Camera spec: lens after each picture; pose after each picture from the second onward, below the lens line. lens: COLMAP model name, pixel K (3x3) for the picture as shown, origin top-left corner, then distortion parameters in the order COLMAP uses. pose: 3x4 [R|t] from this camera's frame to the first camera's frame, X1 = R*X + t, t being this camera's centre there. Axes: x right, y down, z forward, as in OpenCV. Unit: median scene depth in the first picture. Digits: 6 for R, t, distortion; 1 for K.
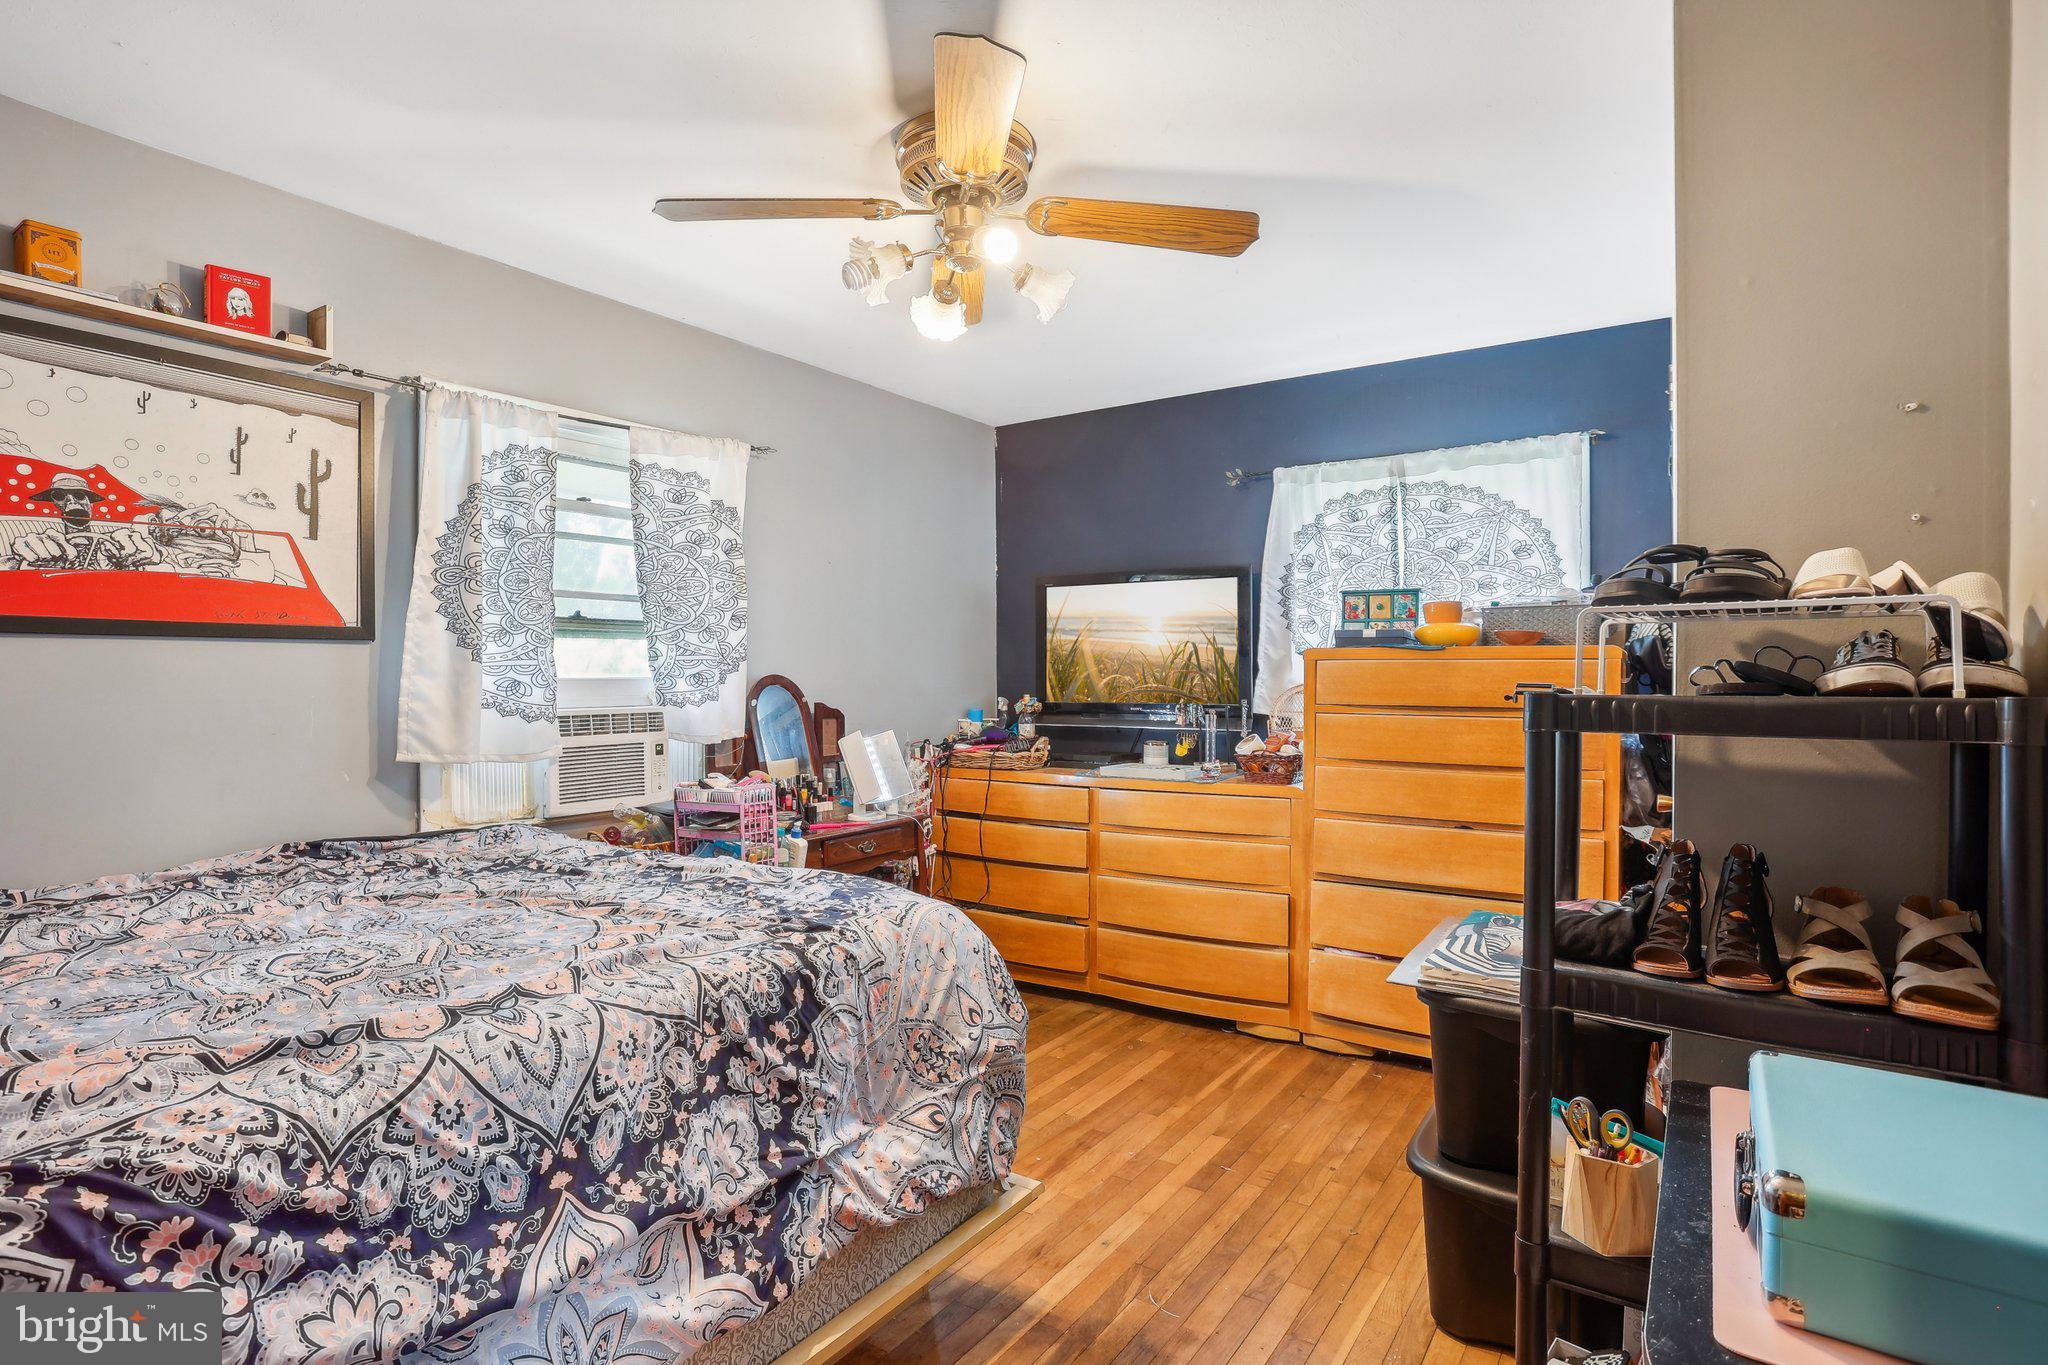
lens RADIAL K [[1030.6, 0, 1024.0], [0, 1030.6, 682.5], [0, 0, 1]] dist [-0.017770, 0.013973]
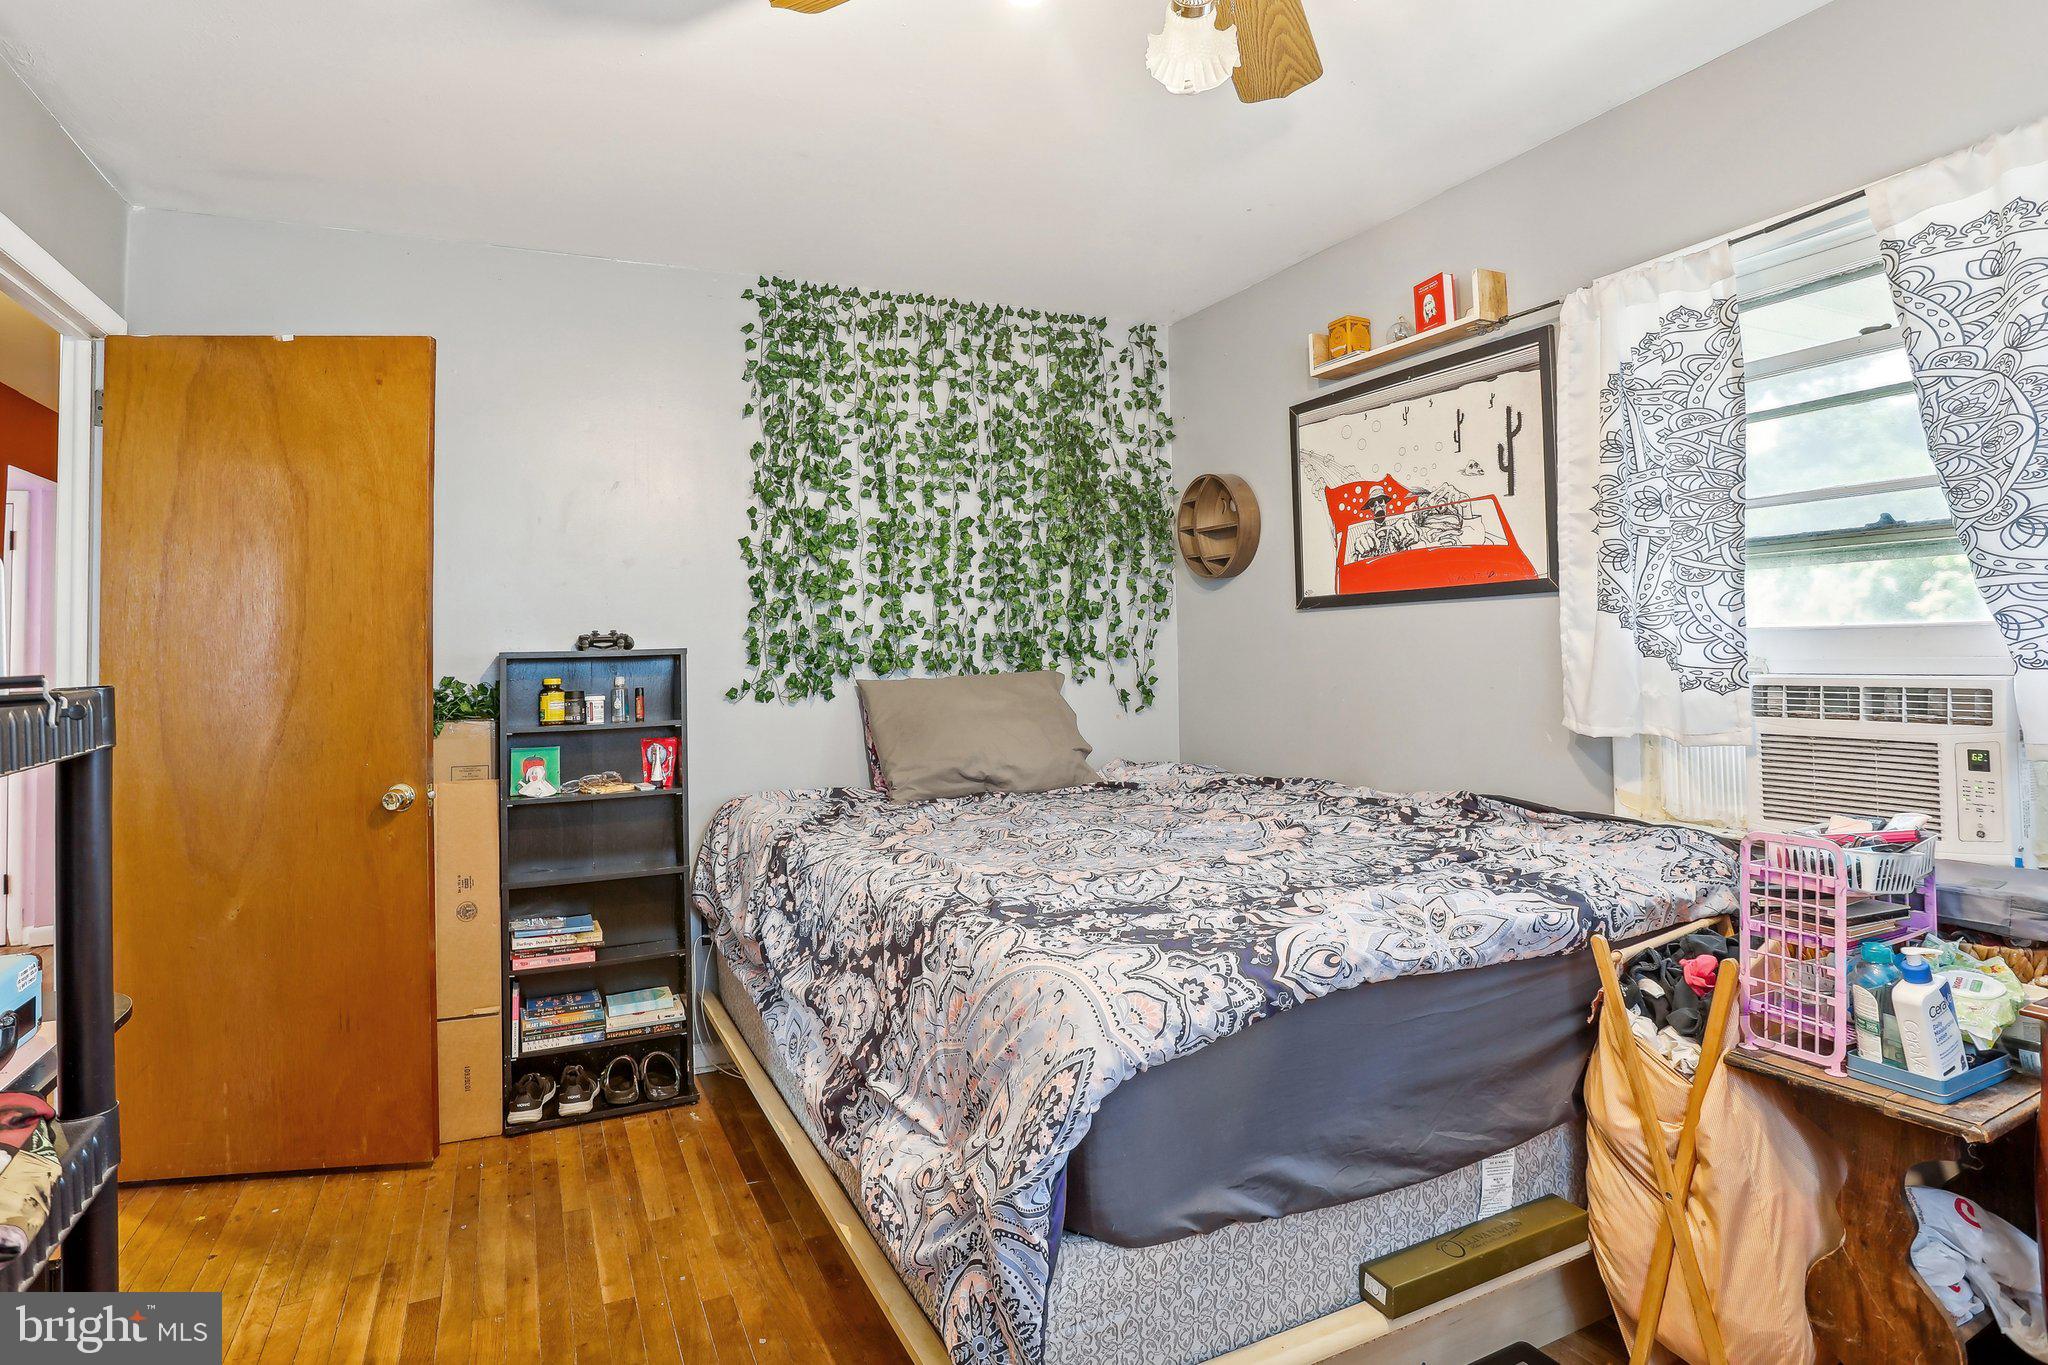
lens RADIAL K [[1010.9, 0, 974.5], [0, 1010.9, 659.2], [0, 0, 1]] dist [-0.067736, 0.001477]
pose [[-0.513113, 0.006841, -0.858294, 0.410924], [-0.000331, 0.999967, 0.008168, 0.013024], [0.858321, 0.004476, -0.513094, 1.056878]]
